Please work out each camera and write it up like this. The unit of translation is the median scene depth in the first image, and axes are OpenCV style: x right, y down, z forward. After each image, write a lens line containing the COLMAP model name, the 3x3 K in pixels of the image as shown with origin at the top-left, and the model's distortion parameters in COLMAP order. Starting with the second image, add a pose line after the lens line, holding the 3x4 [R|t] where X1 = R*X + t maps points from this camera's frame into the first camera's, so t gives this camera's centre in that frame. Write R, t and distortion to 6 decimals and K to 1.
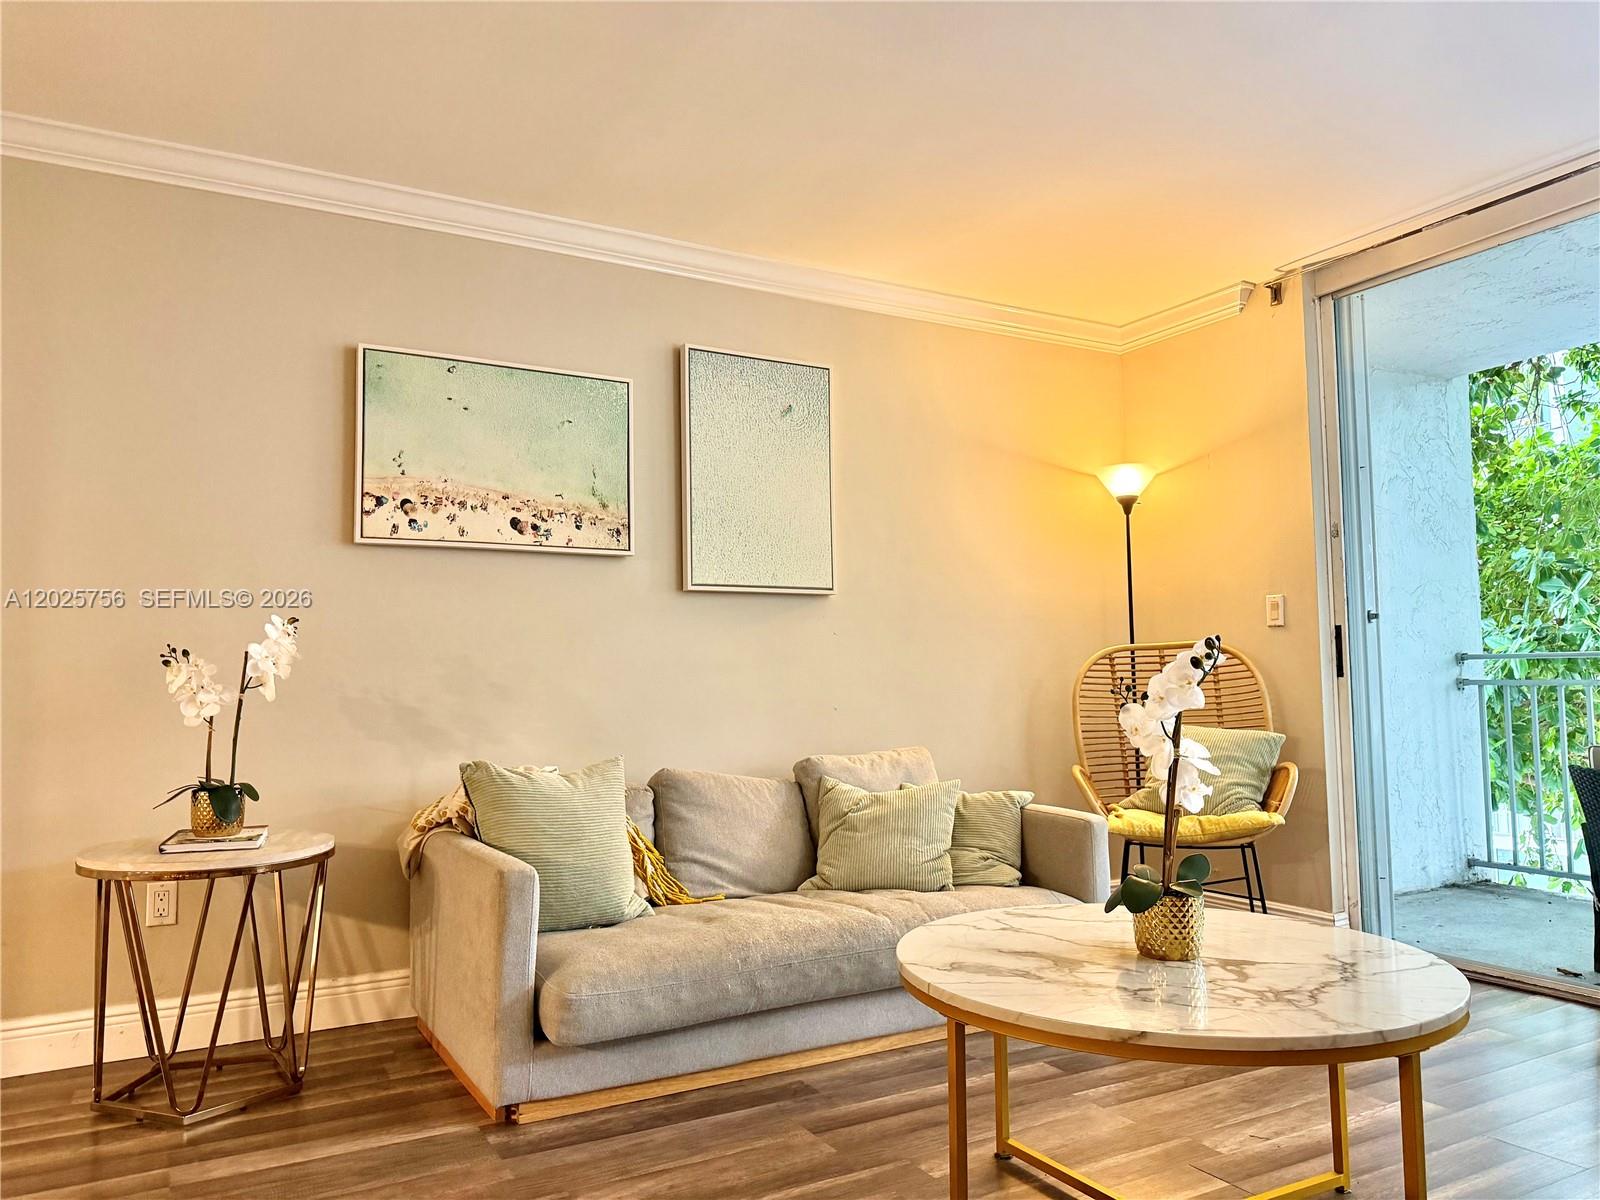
lens RADIAL K [[1128.8, 0, 802.0], [0, 1128.8, 600.7], [0, 0, 1]] dist [0.060409, -0.082279]
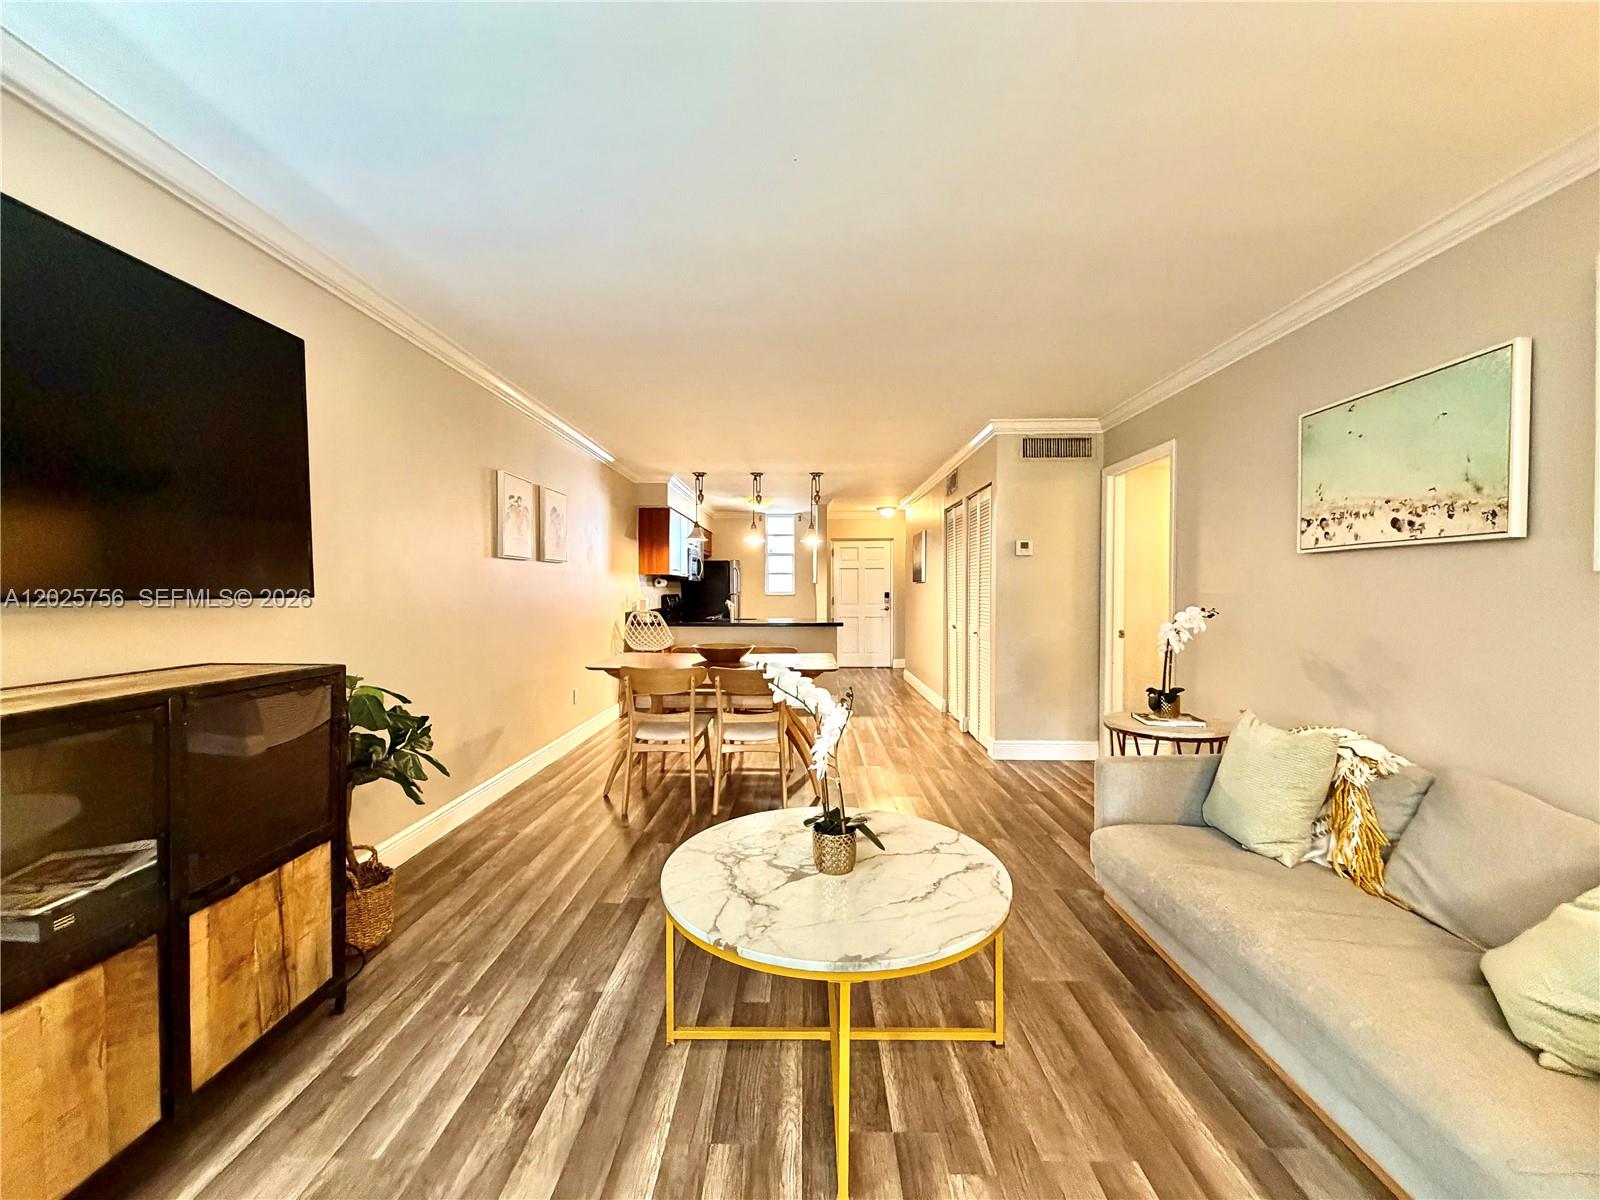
lens RADIAL K [[638.6, 0, 795.2], [0, 638.6, 600.4], [0, 0, 1]] dist [-0.001952, 0.000582]
pose [[-0.496636, 0.023797, -0.867632, 0.626163], [0.071192, 0.997373, -0.013396, -0.024989], [0.865034, -0.068422, -0.497026, 0.808076]]
